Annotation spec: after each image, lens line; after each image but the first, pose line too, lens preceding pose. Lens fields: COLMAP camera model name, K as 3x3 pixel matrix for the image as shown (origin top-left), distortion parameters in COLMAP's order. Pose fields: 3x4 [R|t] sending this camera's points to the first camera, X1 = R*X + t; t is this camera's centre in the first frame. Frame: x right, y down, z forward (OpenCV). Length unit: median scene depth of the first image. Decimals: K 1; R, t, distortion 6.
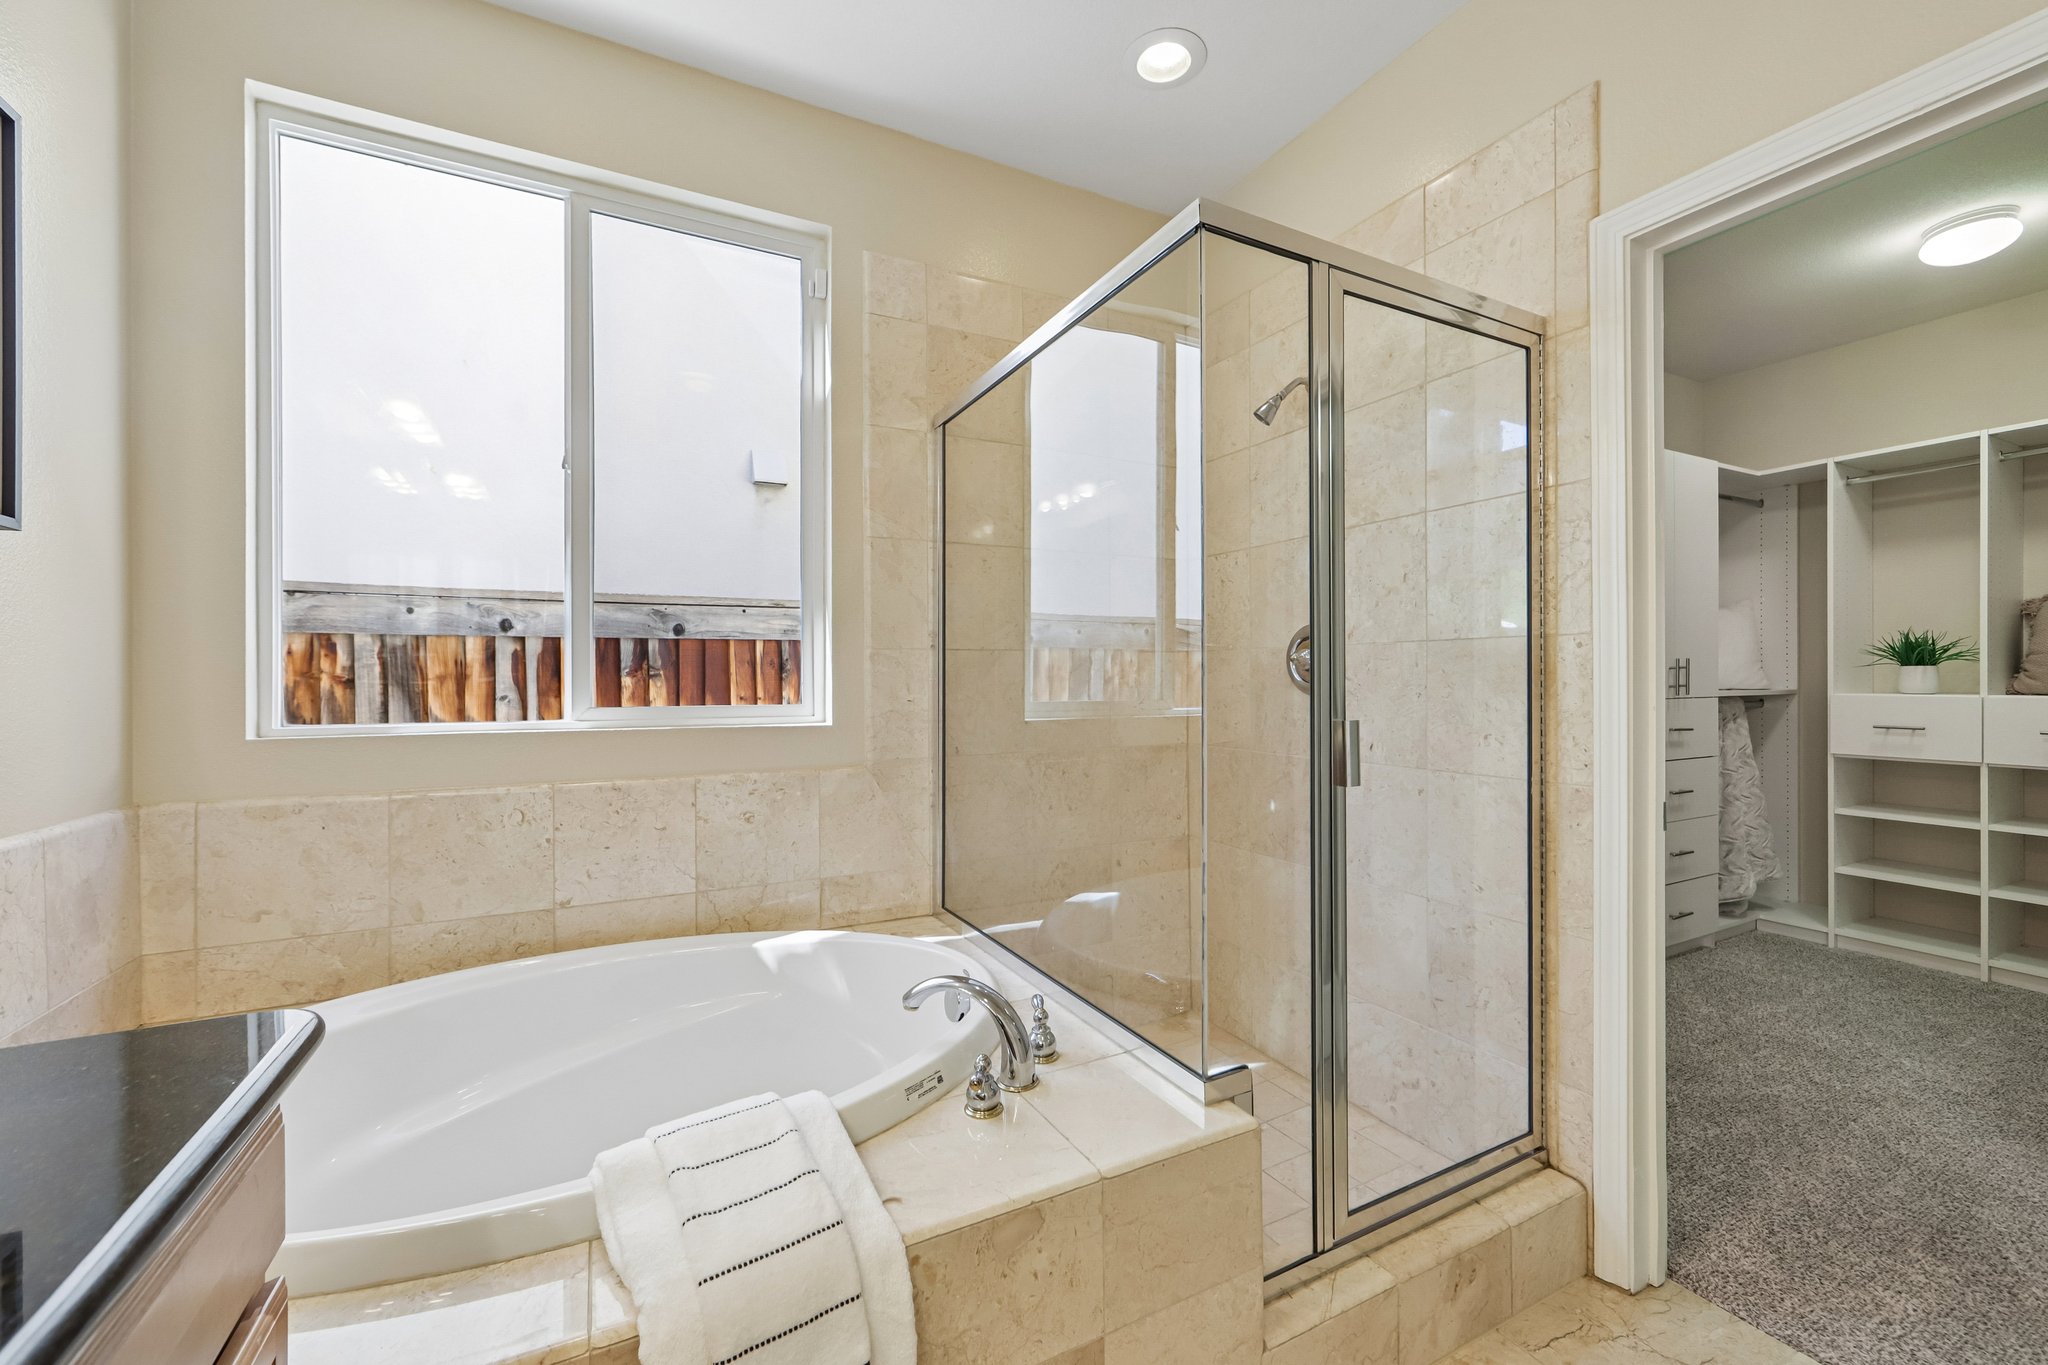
lens RADIAL K [[823.8, 0, 1052.8], [0, 823.8, 682.4], [0, 0, 1]] dist [-0.007389, 0.000527]
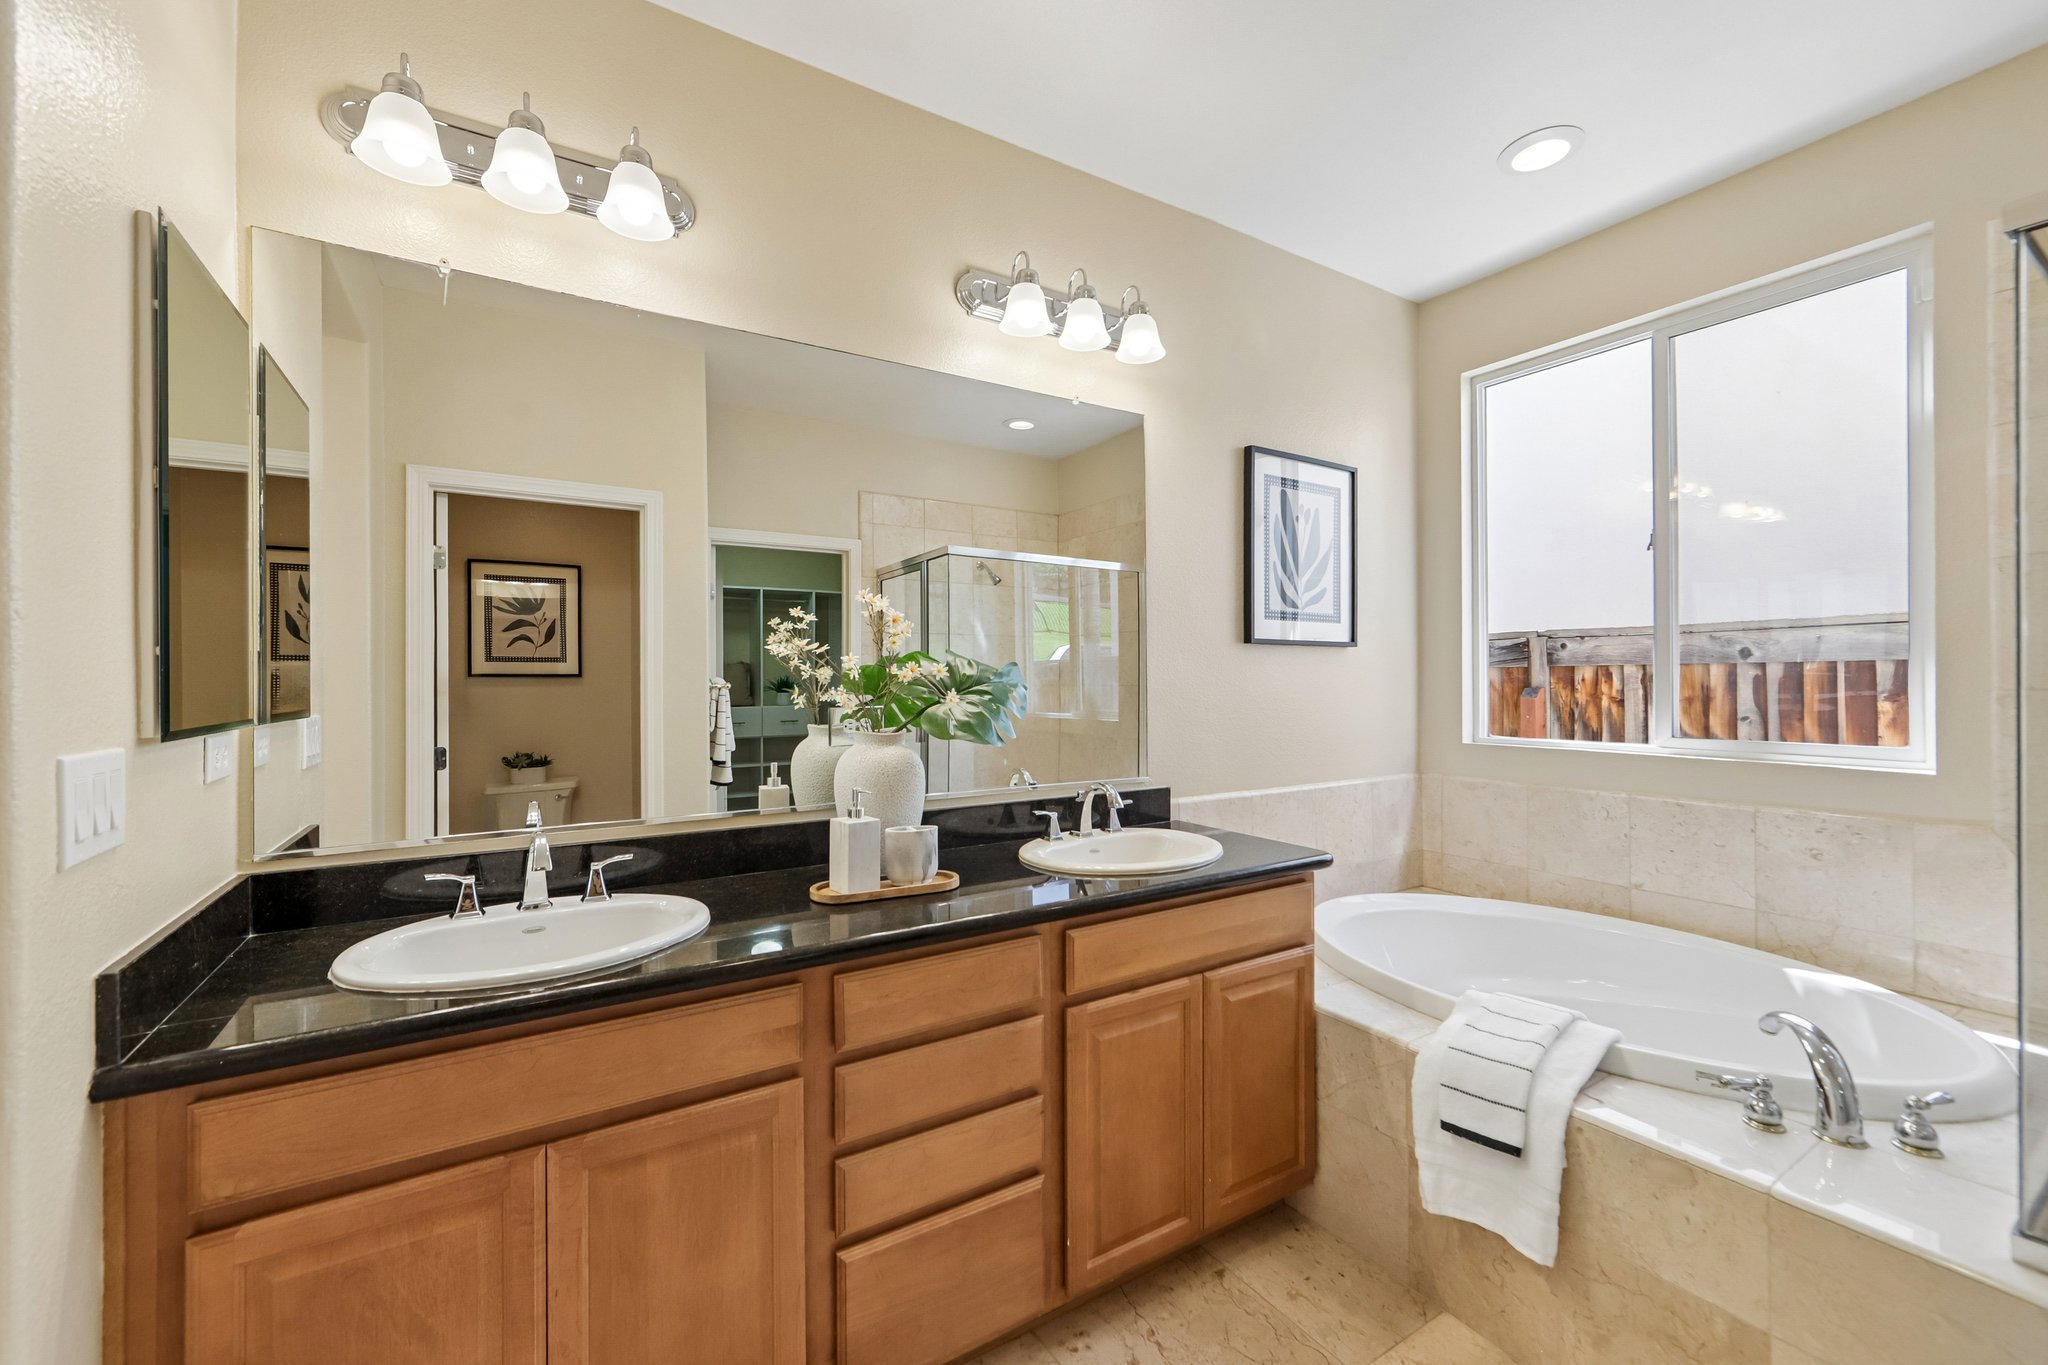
lens RADIAL K [[821.8, 0, 1035.2], [0, 821.8, 676.3], [0, 0, 1]] dist [0.000697, 0.000501]
pose [[0.067994, -0.003137, -0.997681, 0.402887], [0.000755, 0.999995, -0.003093, -0.038551], [0.997685, -0.000543, 0.067996, -0.030478]]
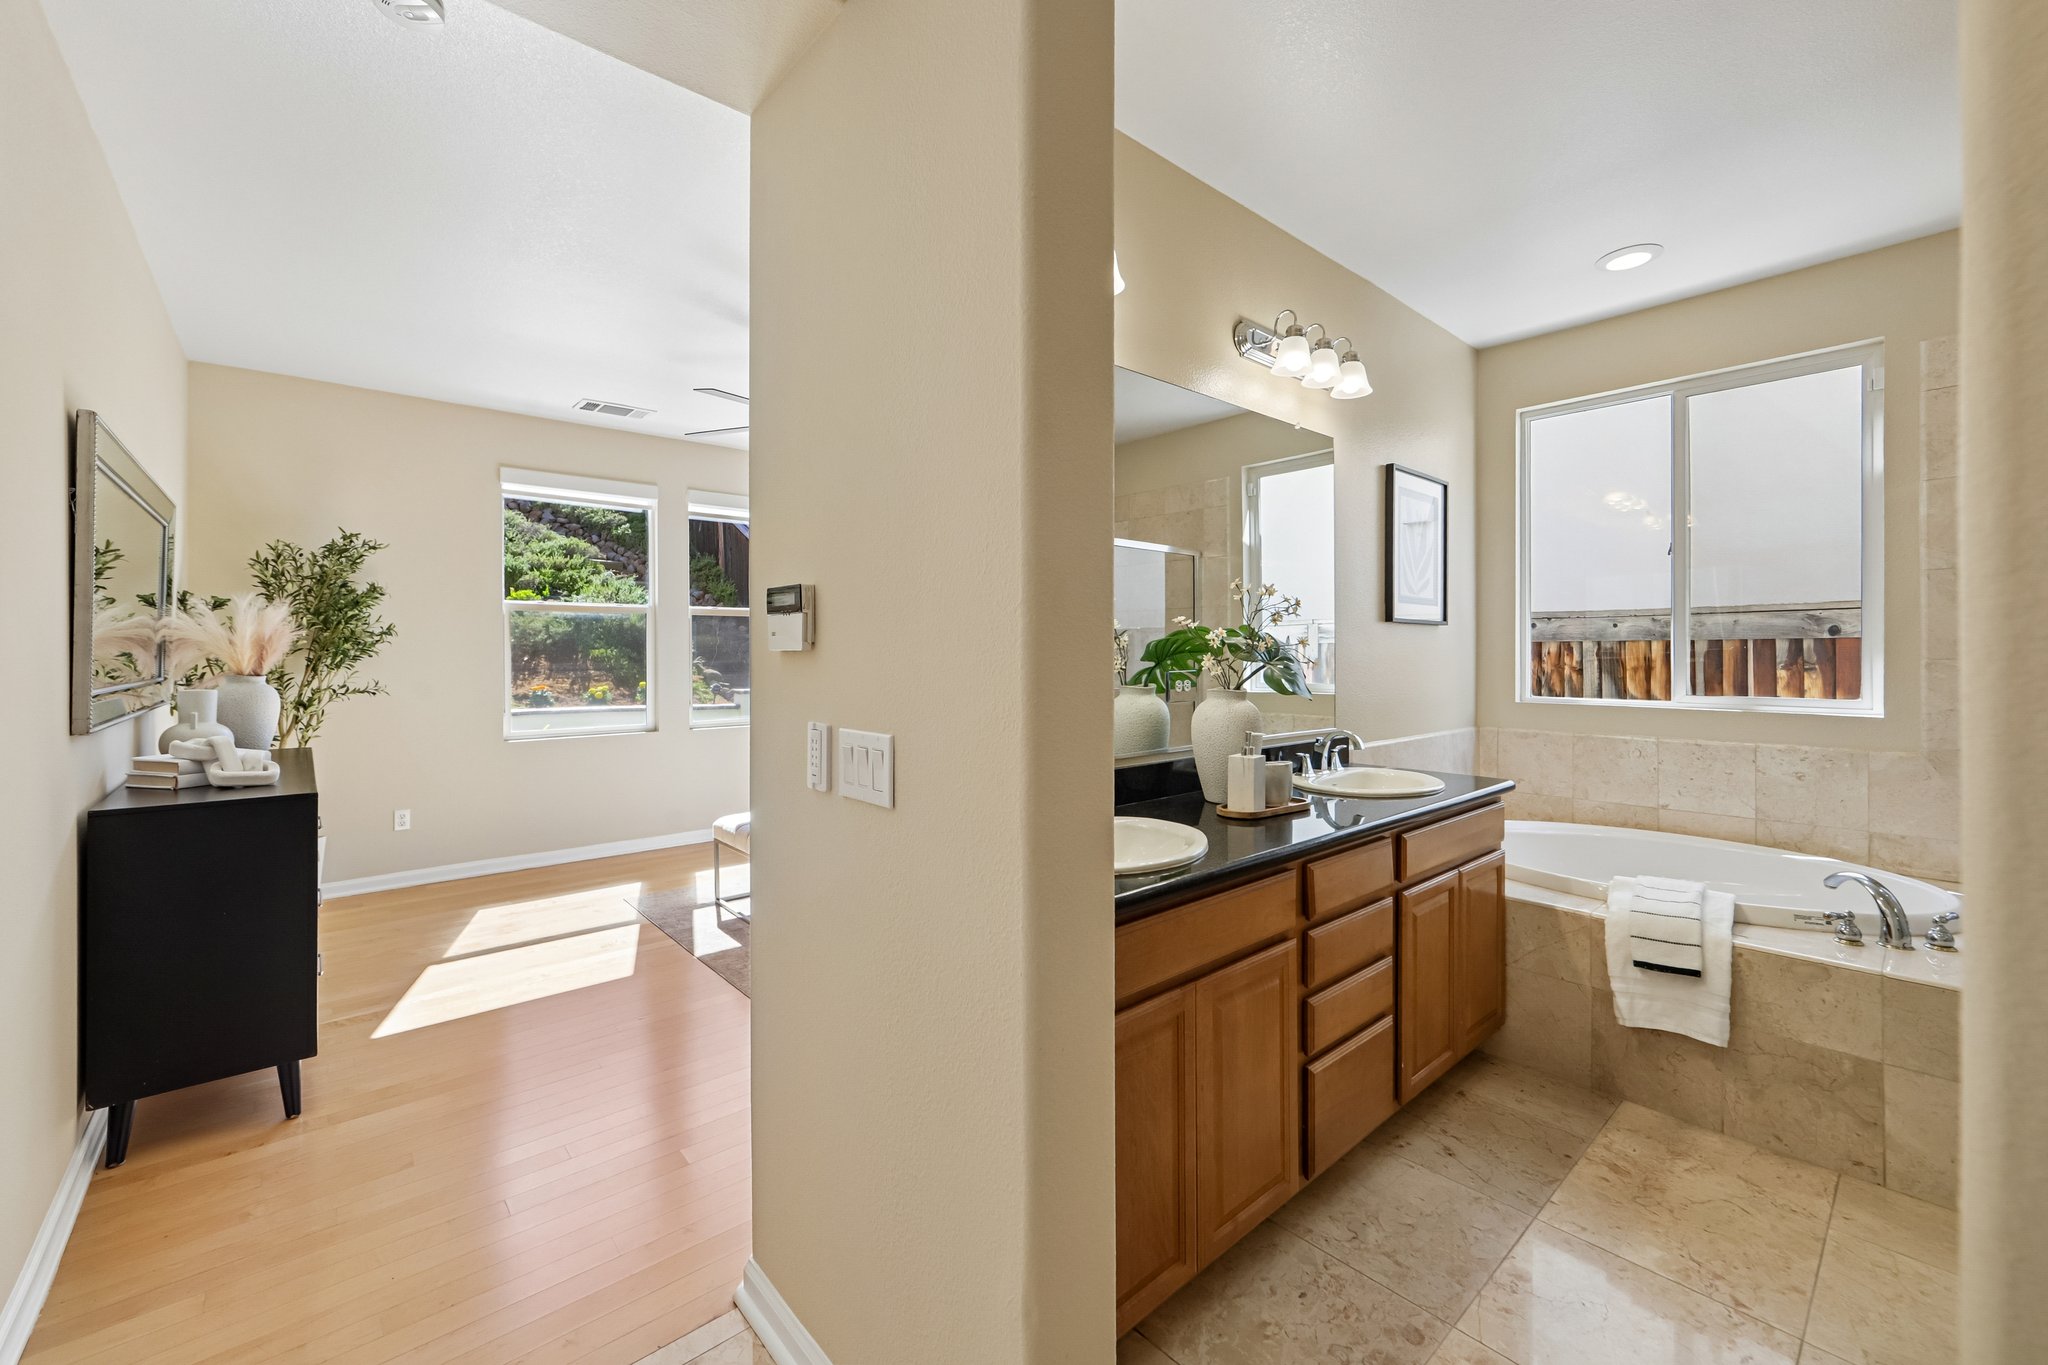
lens RADIAL K [[816.5, 0, 1047.1], [0, 816.5, 651.6], [0, 0, 1]] dist [0.002918, 0.000310]
pose [[0.233584, 0.000167, -0.972337, 0.492109], [-0.003391, 0.999994, -0.000643, -0.034485], [0.972331, 0.003447, 0.233583, -0.427228]]
